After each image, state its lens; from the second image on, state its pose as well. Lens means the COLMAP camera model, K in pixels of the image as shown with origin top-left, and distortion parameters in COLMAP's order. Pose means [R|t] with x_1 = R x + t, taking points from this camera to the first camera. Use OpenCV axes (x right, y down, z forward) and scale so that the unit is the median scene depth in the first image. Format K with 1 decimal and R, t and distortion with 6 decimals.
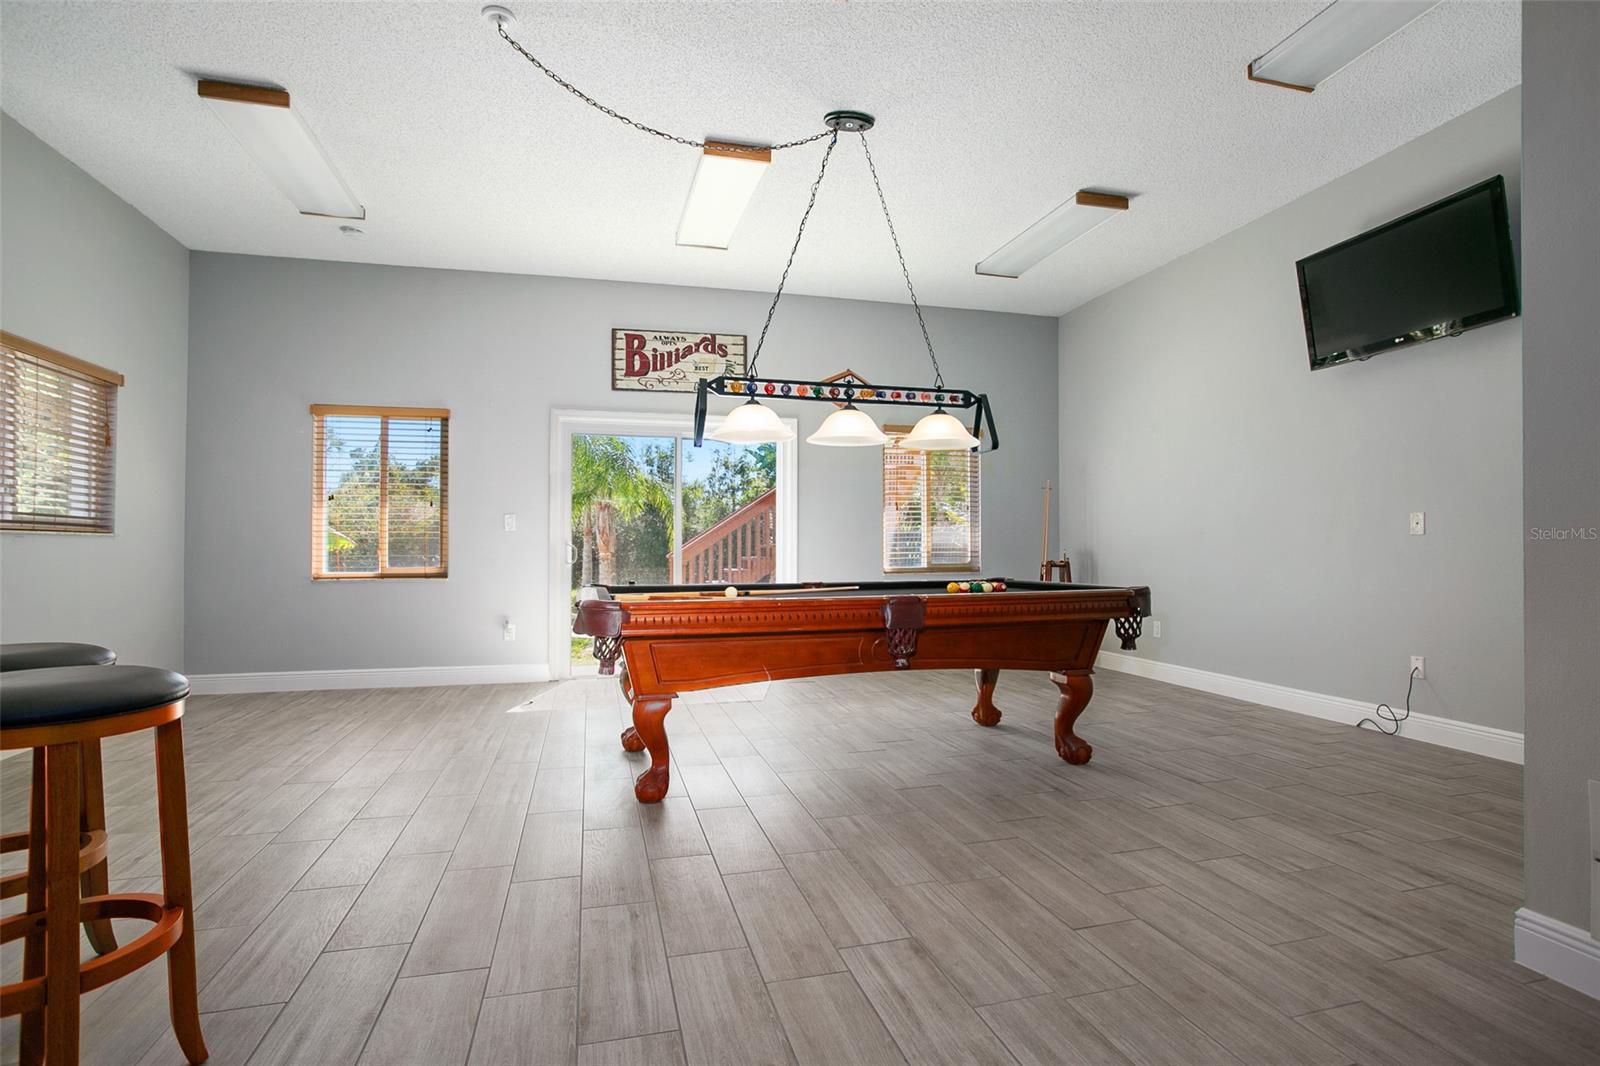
lens RADIAL K [[759.8, 0, 794.8], [0, 759.8, 543.3], [0, 0, 1]] dist [-0.009152, 0.003710]
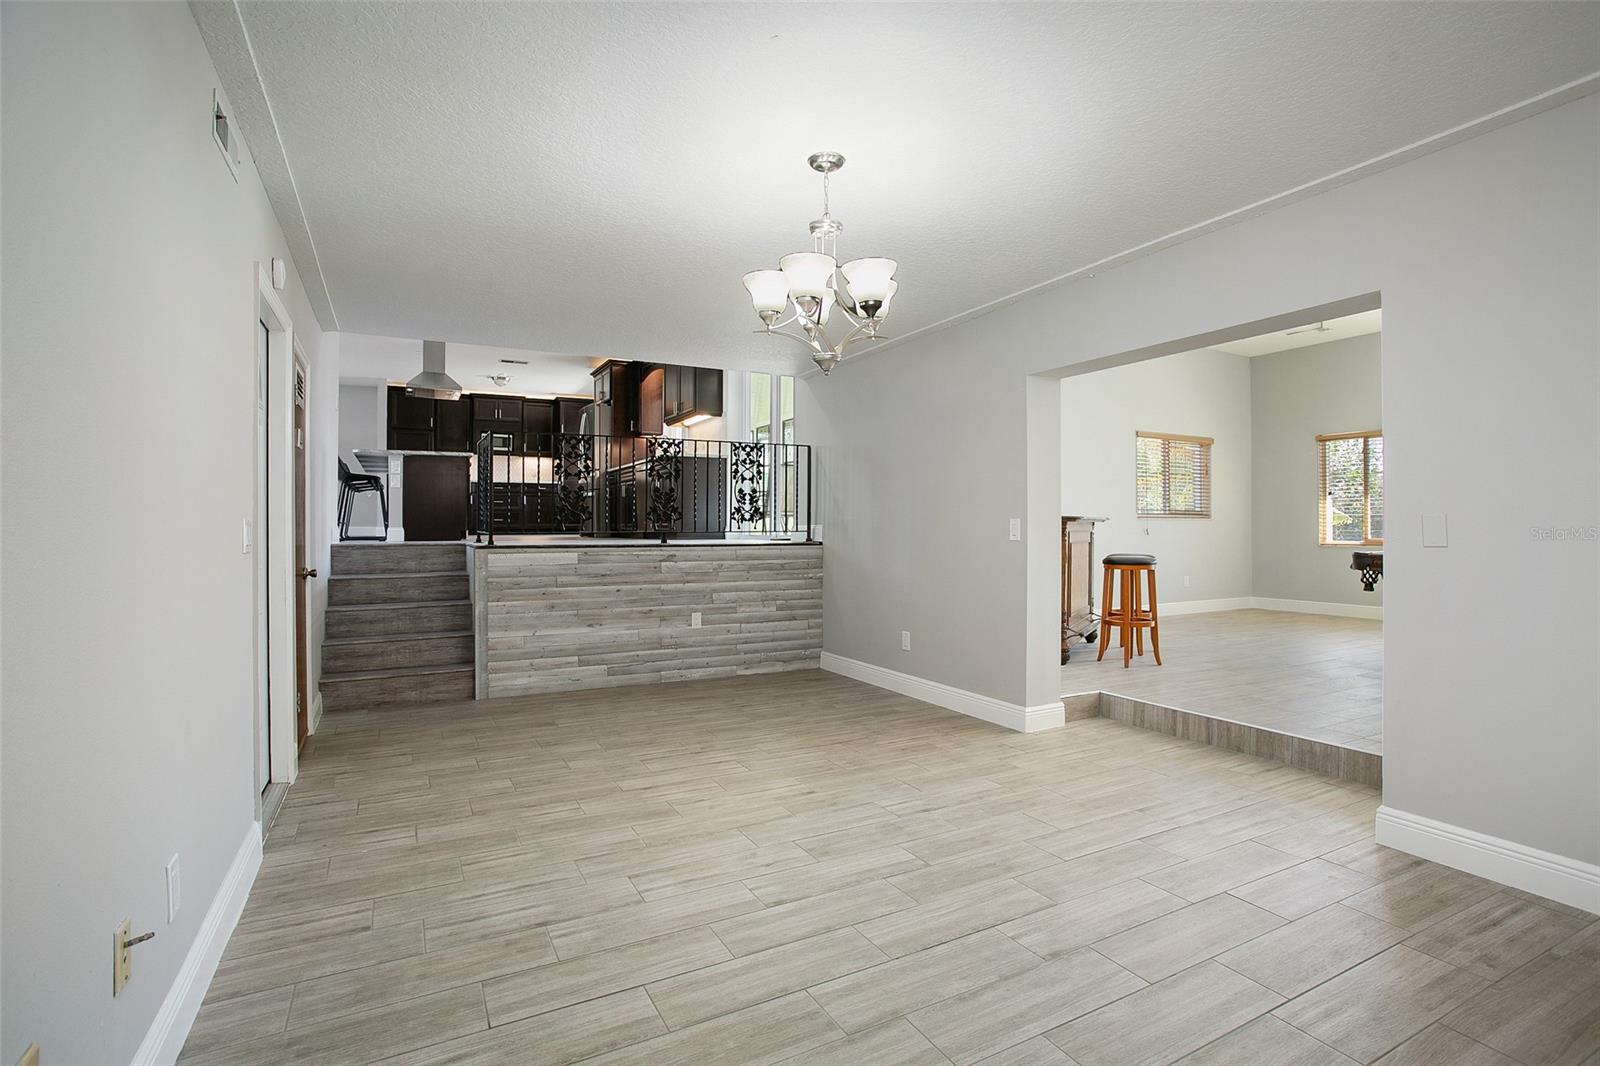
lens RADIAL K [[759.8, 0, 801.4], [0, 759.8, 534.0], [0, 0, 1]] dist [-0.009152, 0.003710]
pose [[0.235997, 0.006254, -0.971734, 1.014731], [0.007508, 0.999938, 0.008259, 0.003375], [0.971725, -0.009245, 0.235936, -0.667071]]
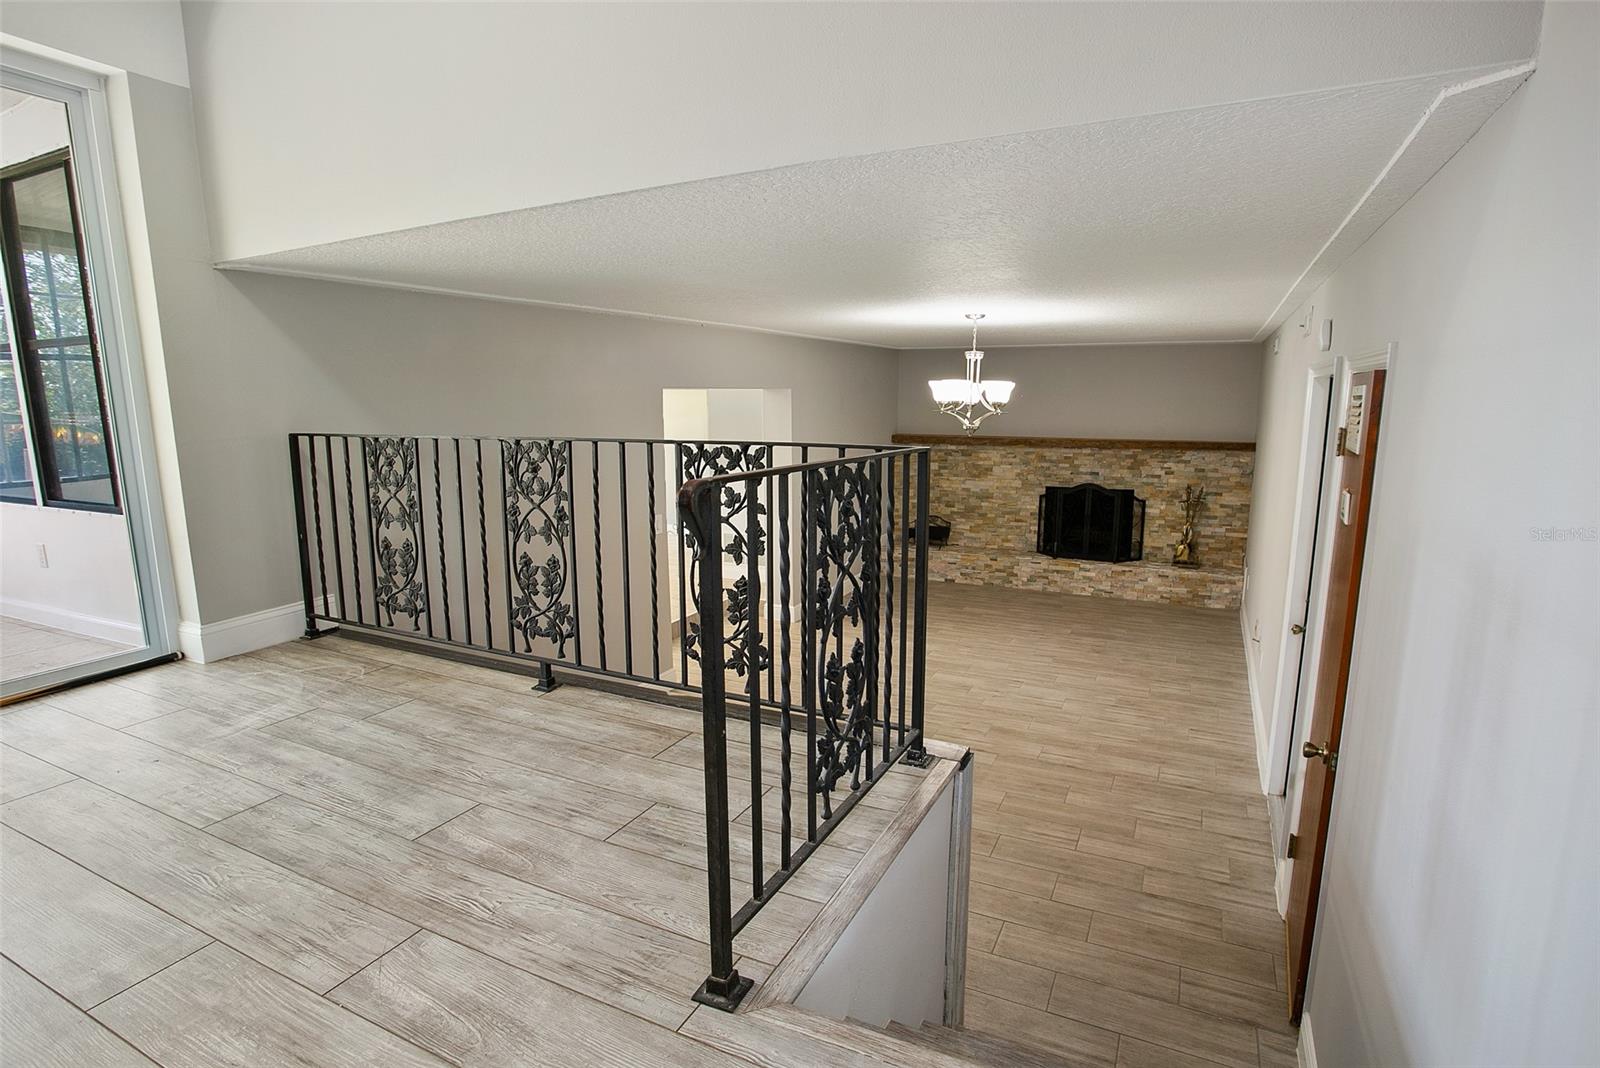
lens RADIAL K [[807.4, 0, 815.0], [0, 807.4, 532.6], [0, 0, 1]] dist [0.001813, 0.000317]
pose [[0.644615, -0.121089, 0.754857, -1.093196], [-0.005665, 0.986593, 0.163101, -0.223178], [-0.764487, -0.109413, 0.635286, -1.220494]]
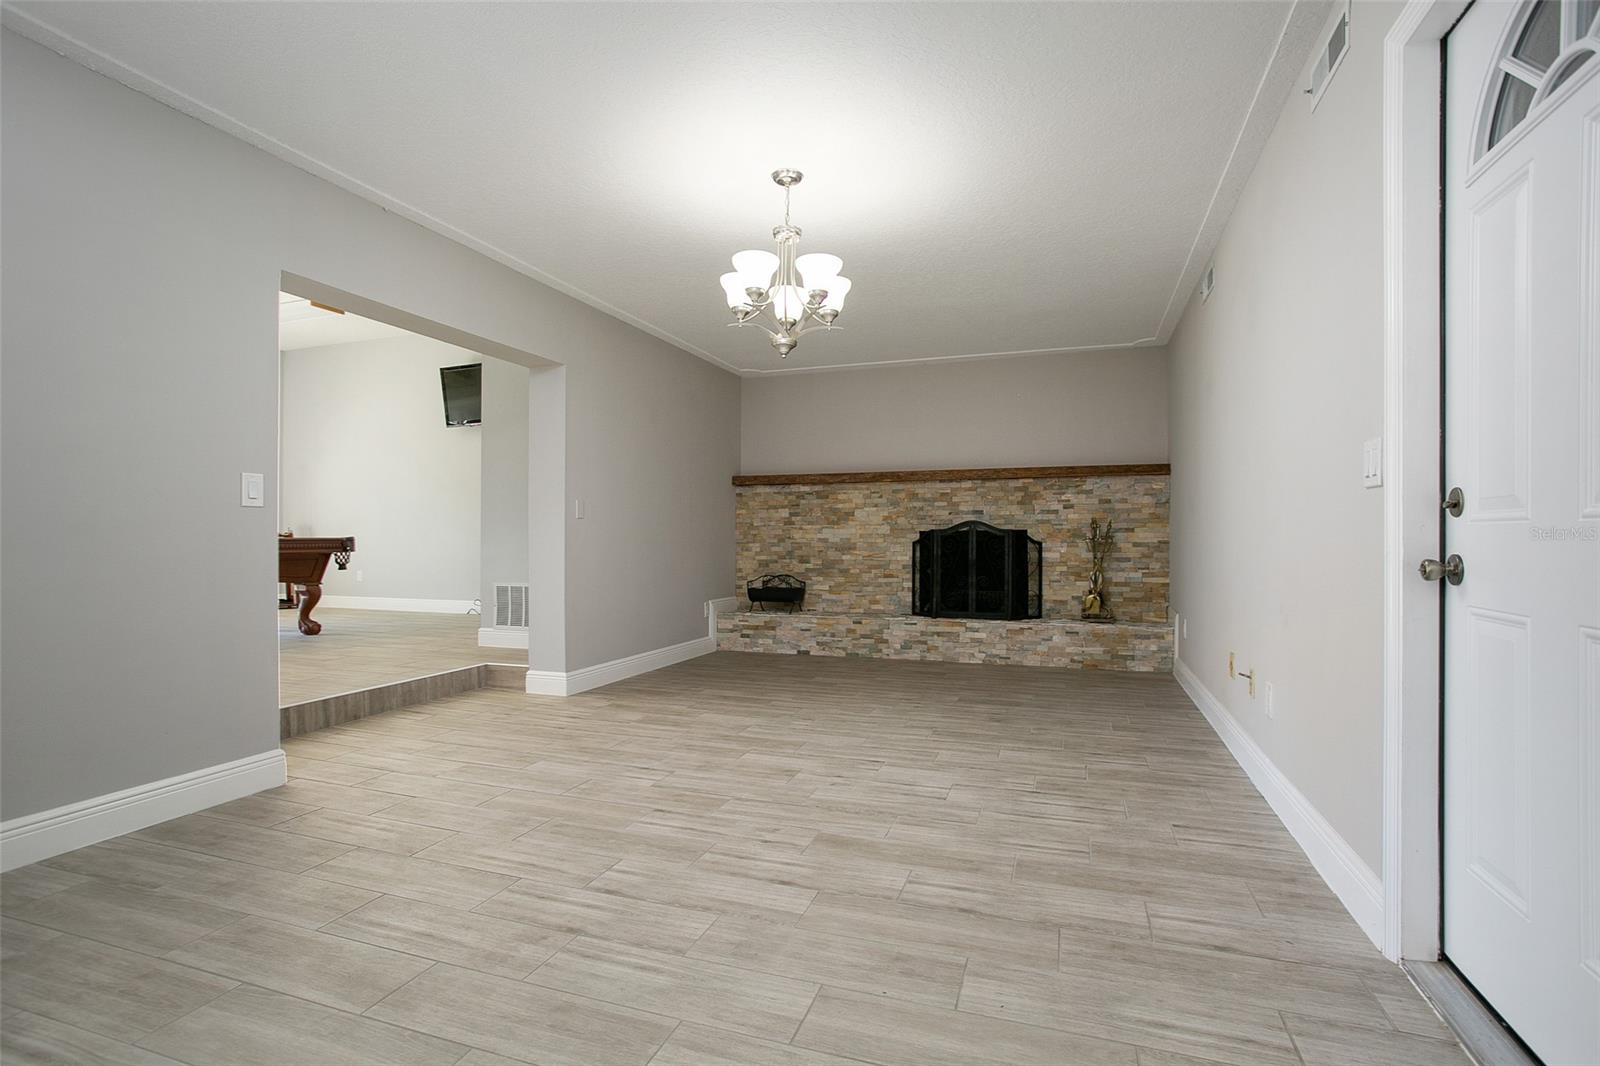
lens RADIAL K [[759.8, 0, 793.6], [0, 759.8, 546.3], [0, 0, 1]] dist [-0.009152, 0.003710]
pose [[0.566669, 0.000239, 0.823946, -0.469547], [-0.005769, 0.999977, 0.003678, 0.066404], [-0.823925, -0.006837, 0.566657, -0.977804]]
